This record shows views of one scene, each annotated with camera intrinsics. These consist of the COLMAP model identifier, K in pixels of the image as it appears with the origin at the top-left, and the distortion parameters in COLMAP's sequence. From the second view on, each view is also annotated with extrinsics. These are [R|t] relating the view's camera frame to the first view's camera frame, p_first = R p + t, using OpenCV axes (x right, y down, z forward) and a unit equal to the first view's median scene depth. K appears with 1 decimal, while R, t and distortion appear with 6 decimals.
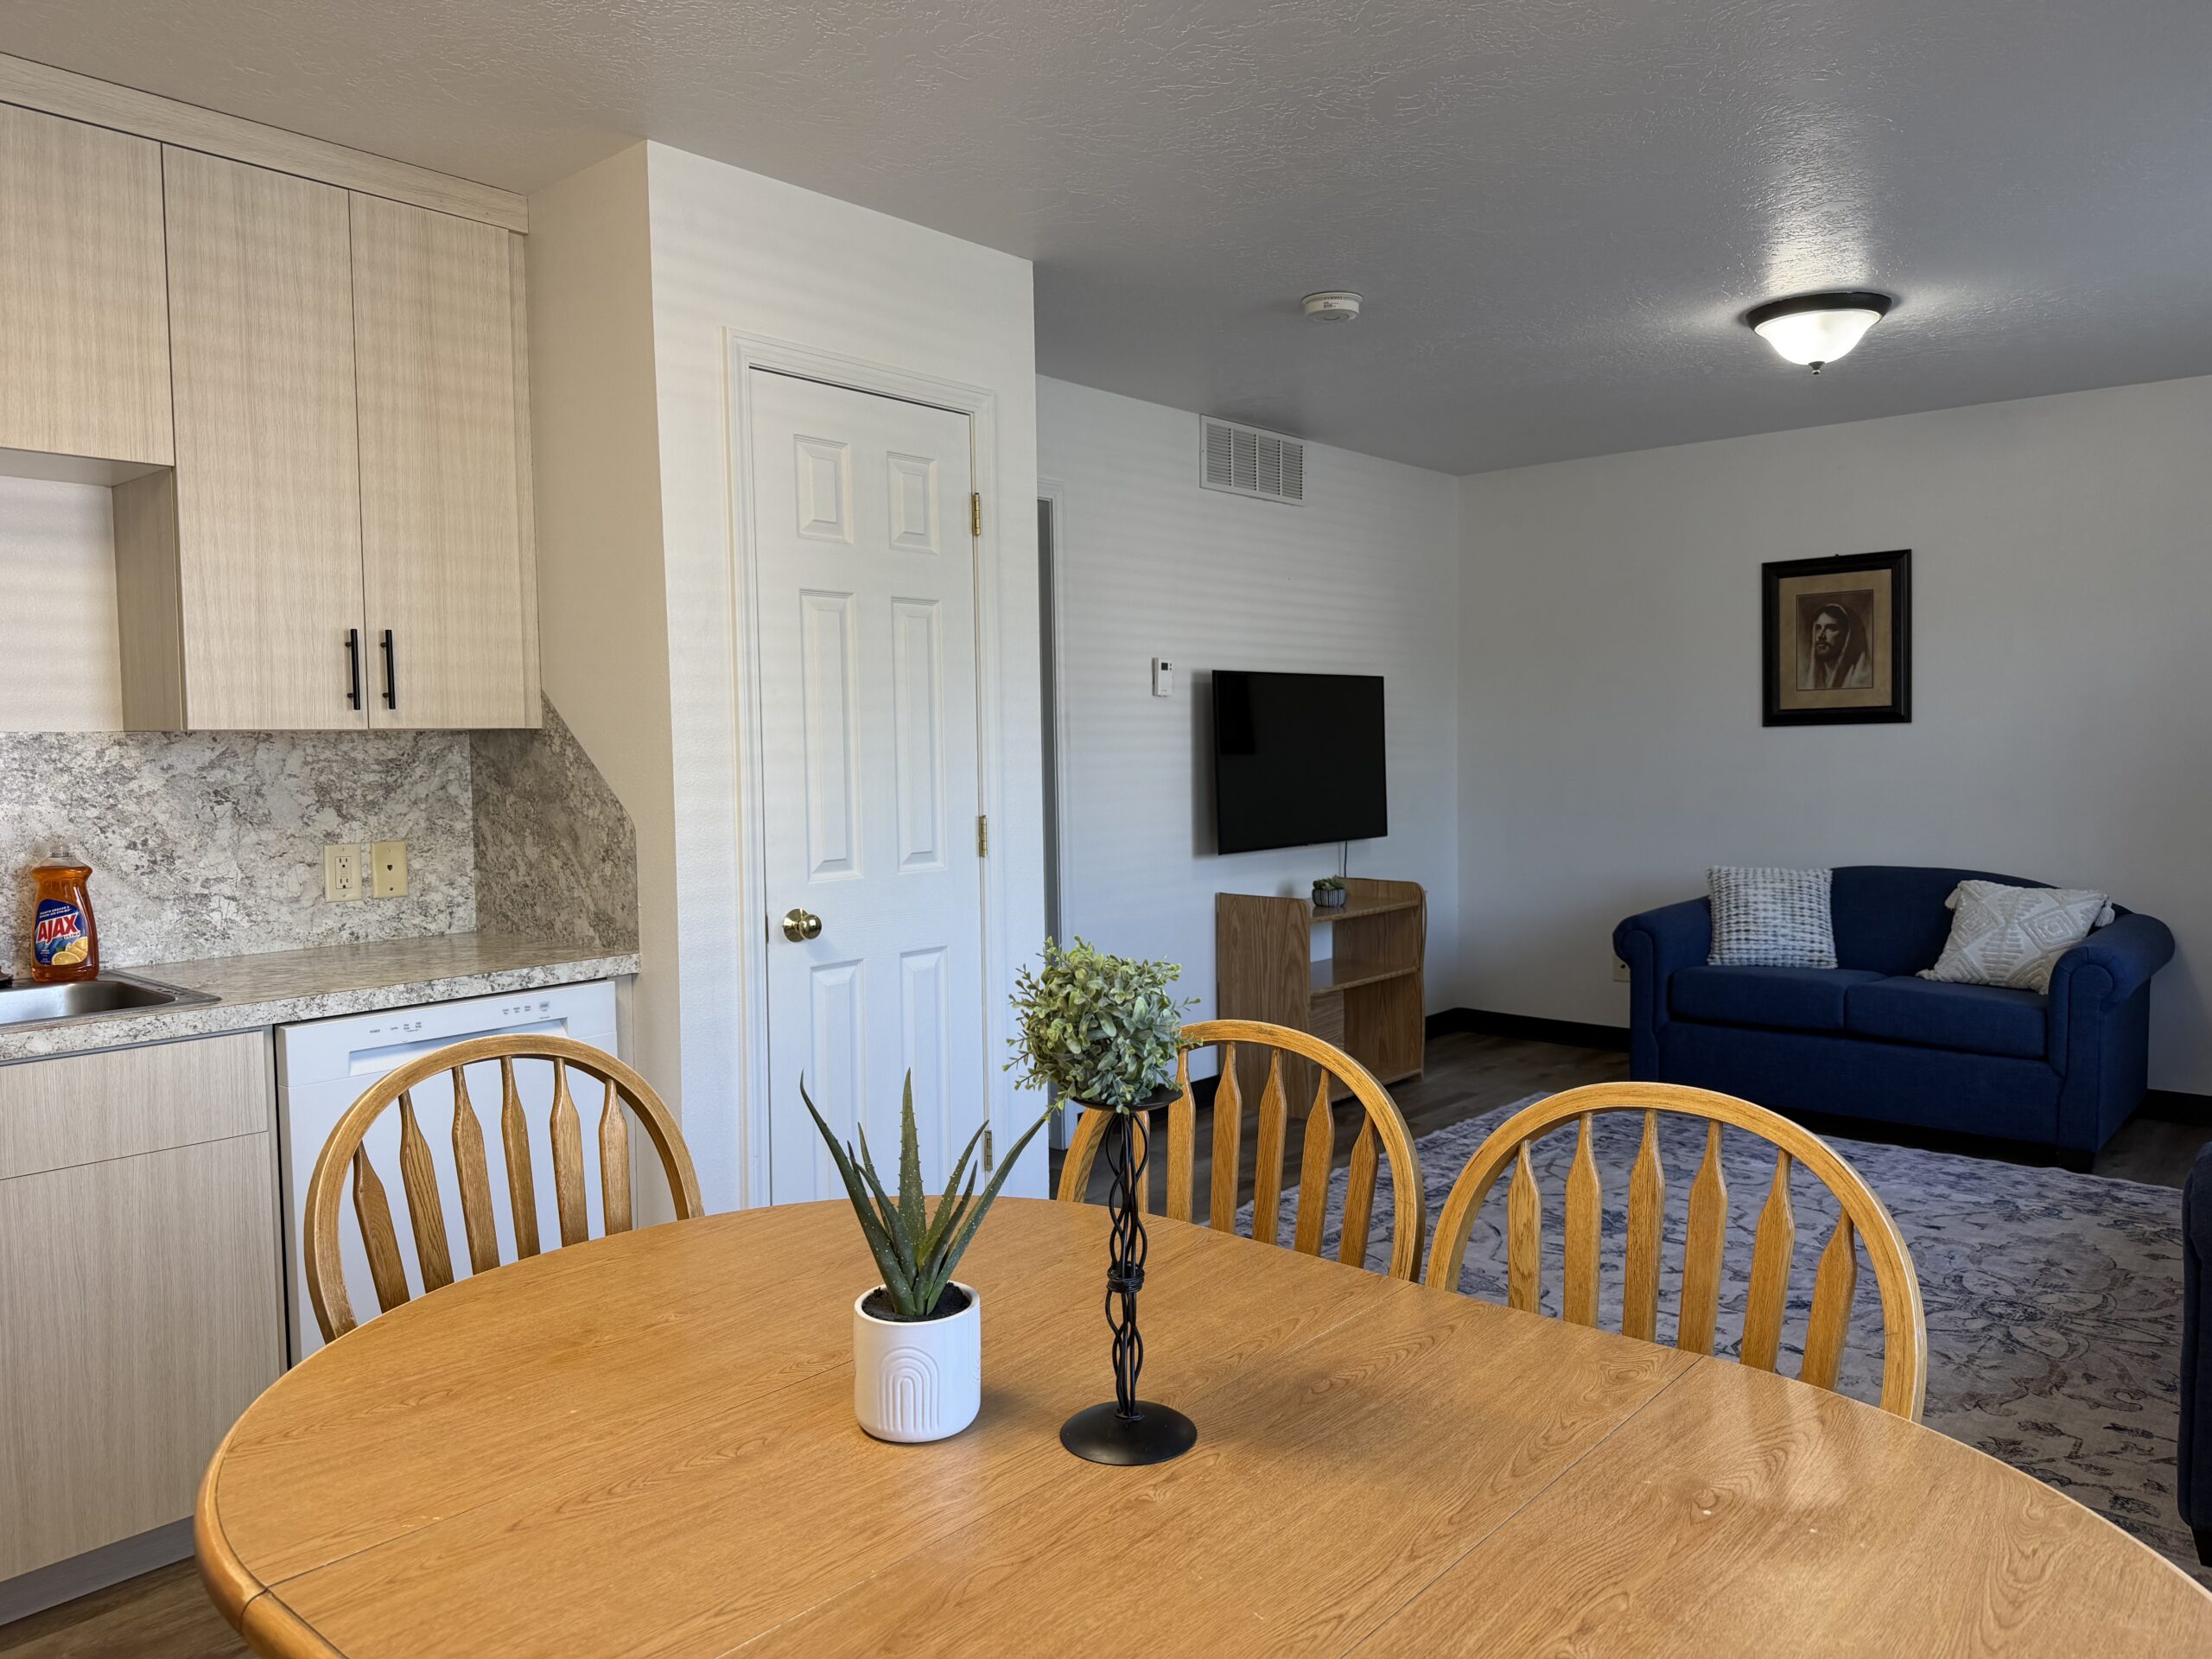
lens RADIAL K [[1561.1, 0, 1075.7], [0, 1561.1, 825.1], [0, 0, 1]] dist [-0.006333, -0.004640]
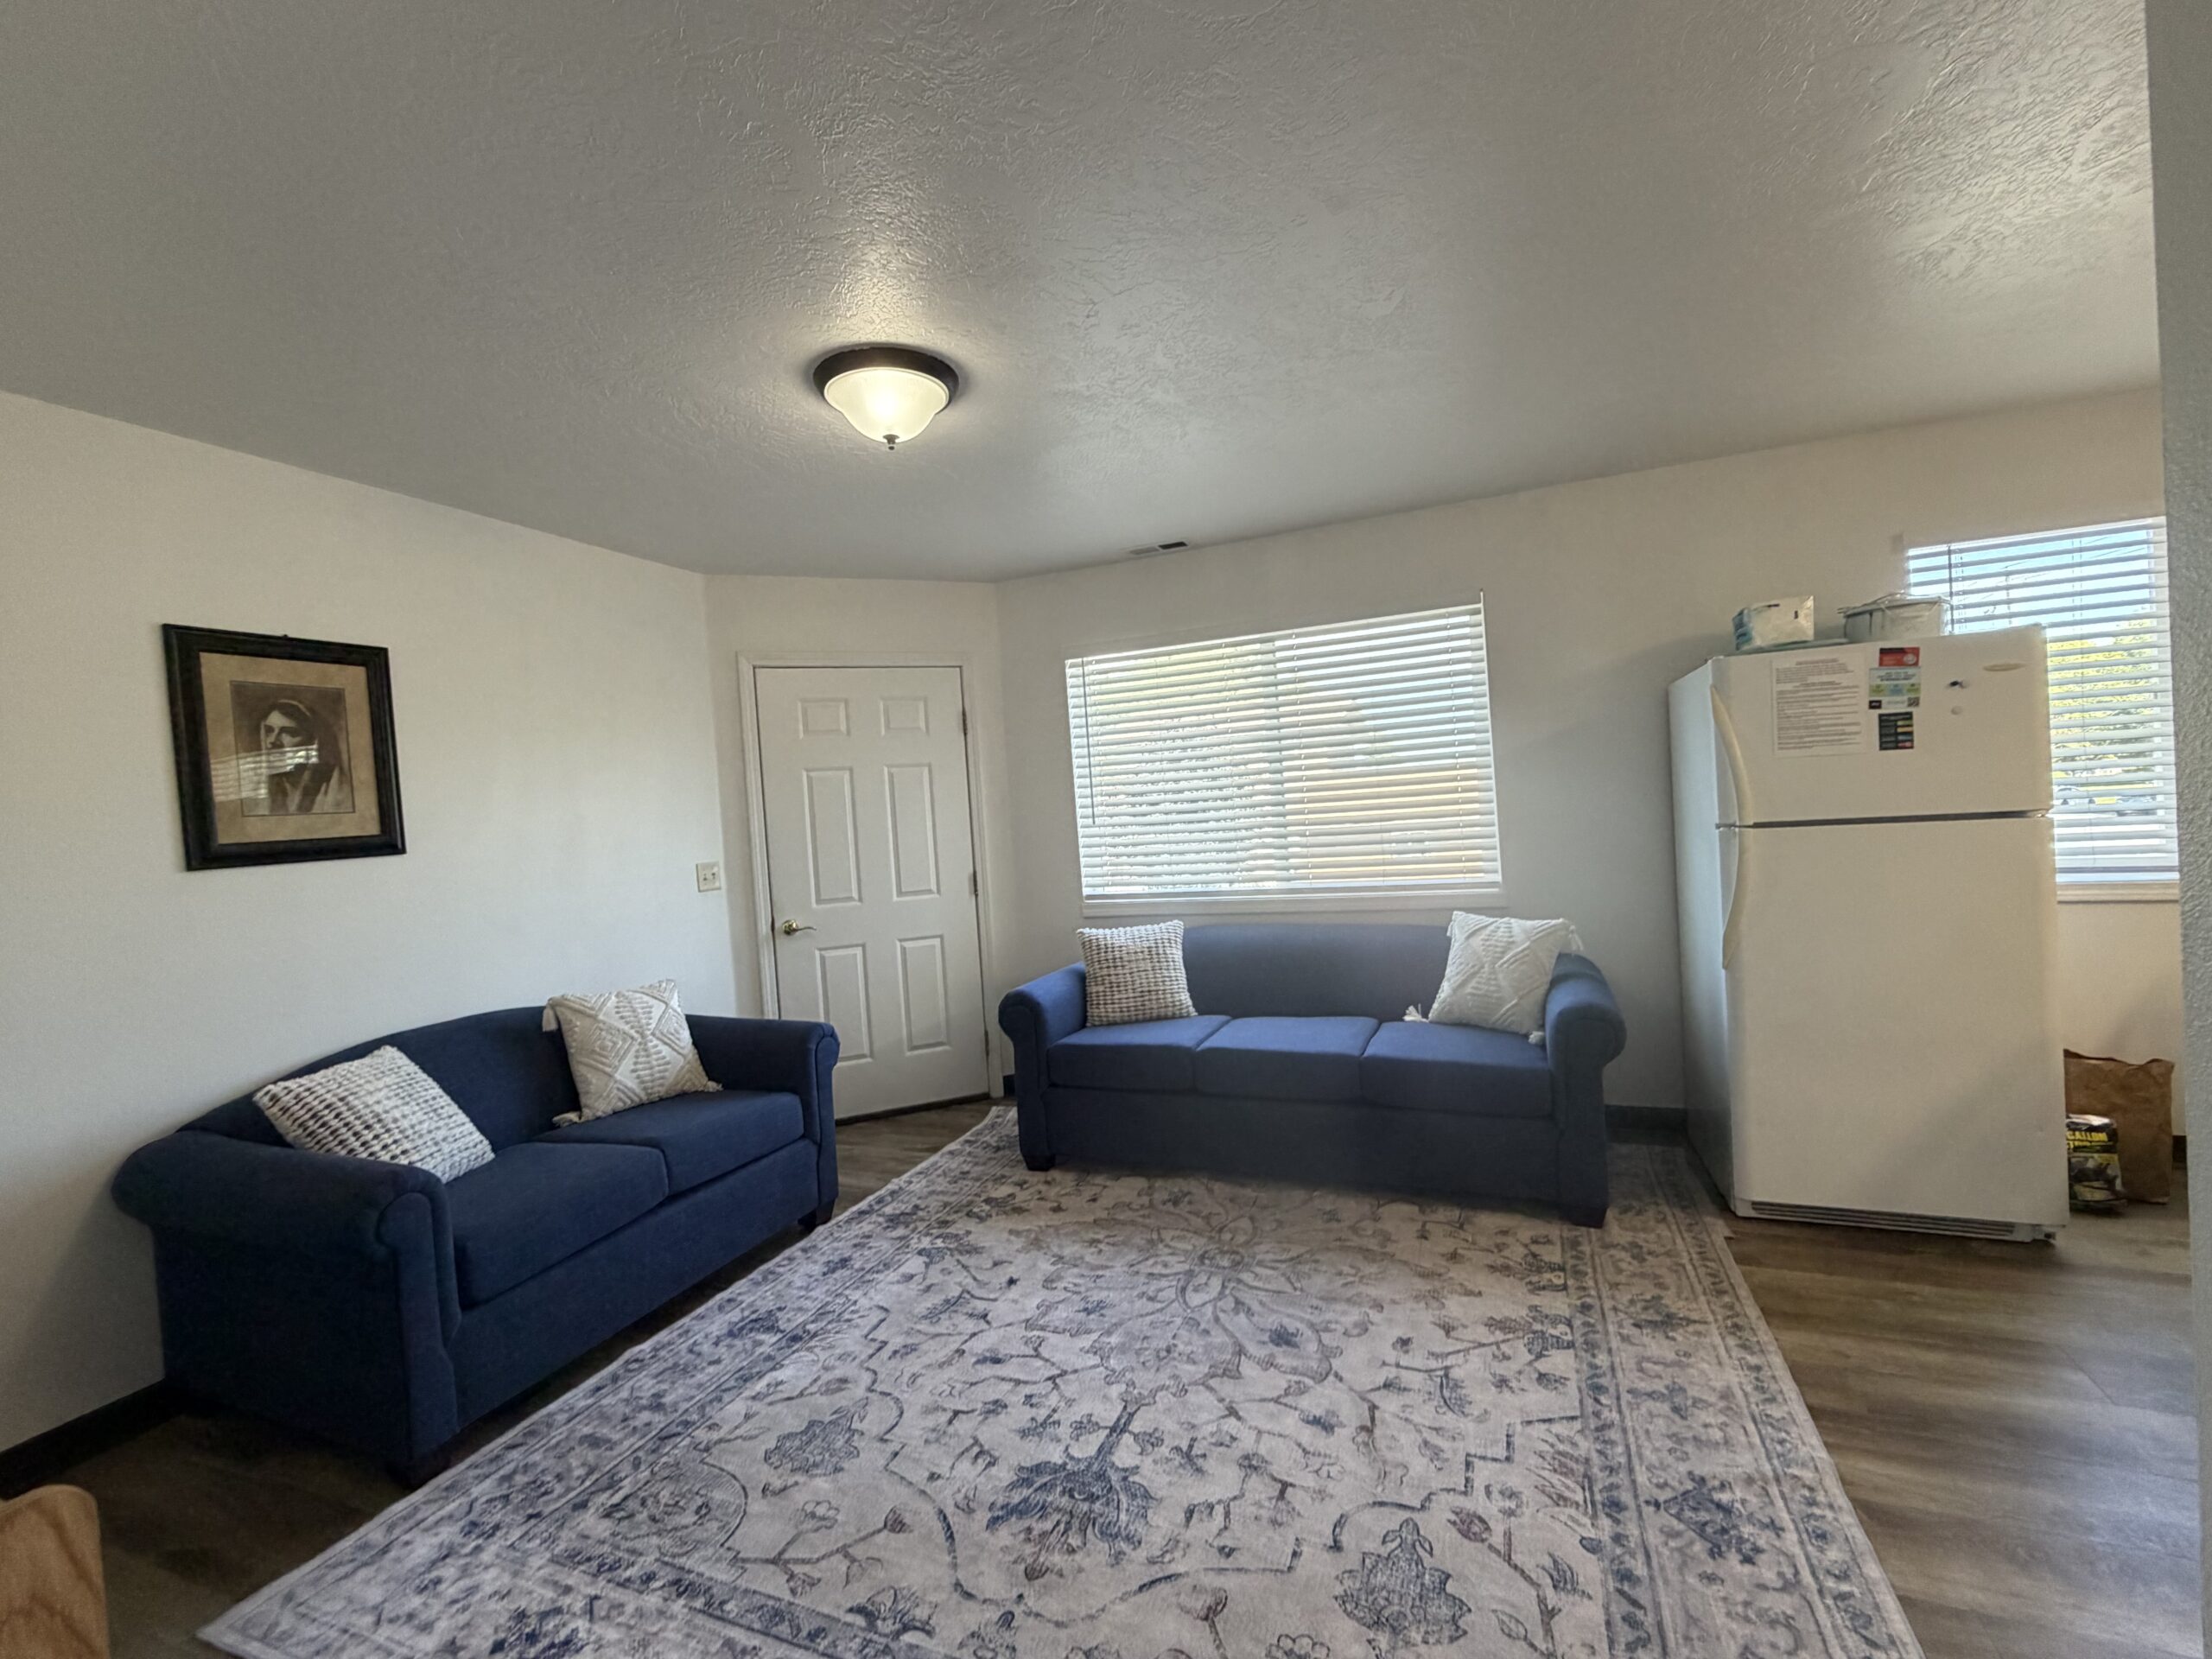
lens RADIAL K [[958.6, 0, 1103.5], [0, 958.6, 827.3], [0, 0, 1]] dist [0.006943, -0.000821]
pose [[-0.333924, 0.016175, 0.942461, -0.080255], [0.122156, 0.992164, 0.026253, -0.049853], [-0.934651, 0.123894, -0.333283, 0.852585]]
